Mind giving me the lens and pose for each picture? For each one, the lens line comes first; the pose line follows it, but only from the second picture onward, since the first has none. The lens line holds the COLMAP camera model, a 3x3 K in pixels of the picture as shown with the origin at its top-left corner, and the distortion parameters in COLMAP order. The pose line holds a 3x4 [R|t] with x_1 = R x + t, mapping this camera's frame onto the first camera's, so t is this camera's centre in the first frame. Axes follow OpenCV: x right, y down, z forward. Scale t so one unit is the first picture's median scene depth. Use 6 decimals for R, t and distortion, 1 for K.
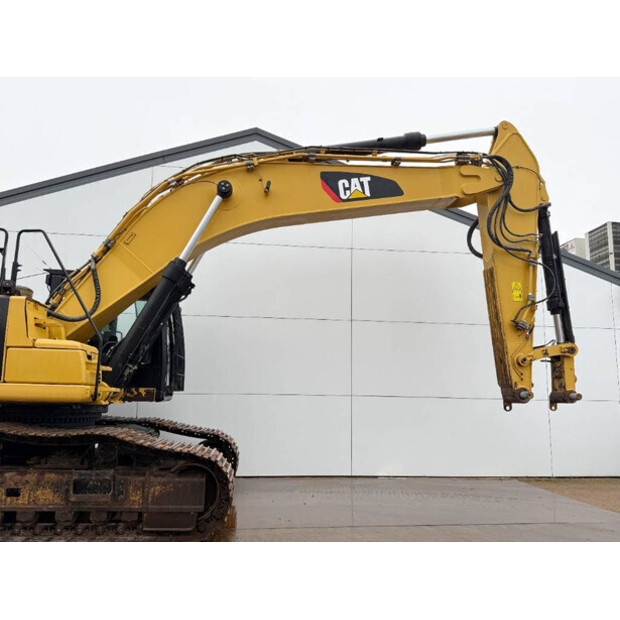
lens RADIAL K [[523.9, 0, 321.7], [0, 523.9, 309.9], [0, 0, 1]] dist [0.152523, -0.225115]
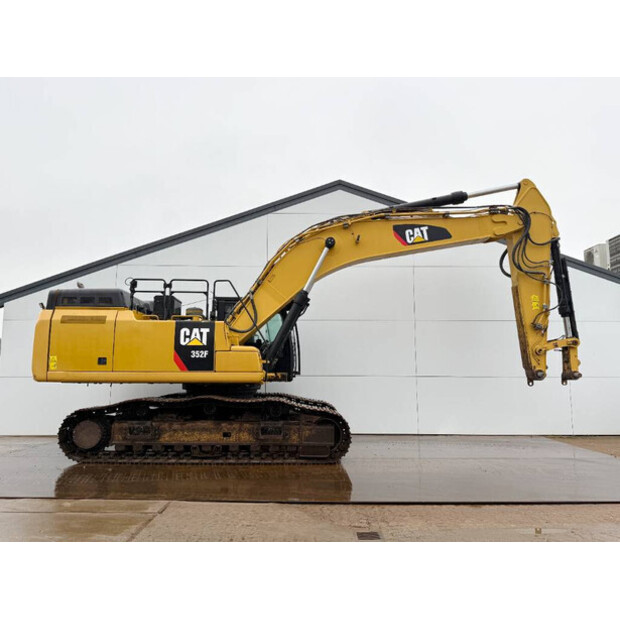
lens RADIAL K [[523.9, 0, 321.7], [0, 523.9, 309.9], [0, 0, 1]] dist [0.152523, -0.225115]
pose [[0.994495, -0.027141, -0.101212, -0.056548], [0.031271, 0.998732, 0.039444, -0.089272], [0.100013, -0.042392, 0.994083, -0.477539]]
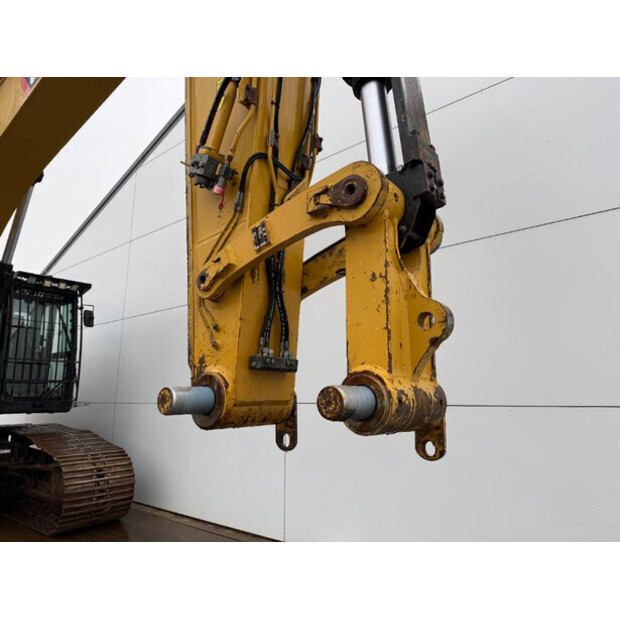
lens RADIAL K [[445.4, 0, 321.0], [0, 445.4, 301.7], [0, 0, 1]] dist [0.048091, -0.092696]
pose [[0.716022, -0.166842, -0.677847, 0.578835], [0.125649, 0.985963, -0.109955, 0.139086], [0.686676, -0.006441, 0.726935, 0.853013]]
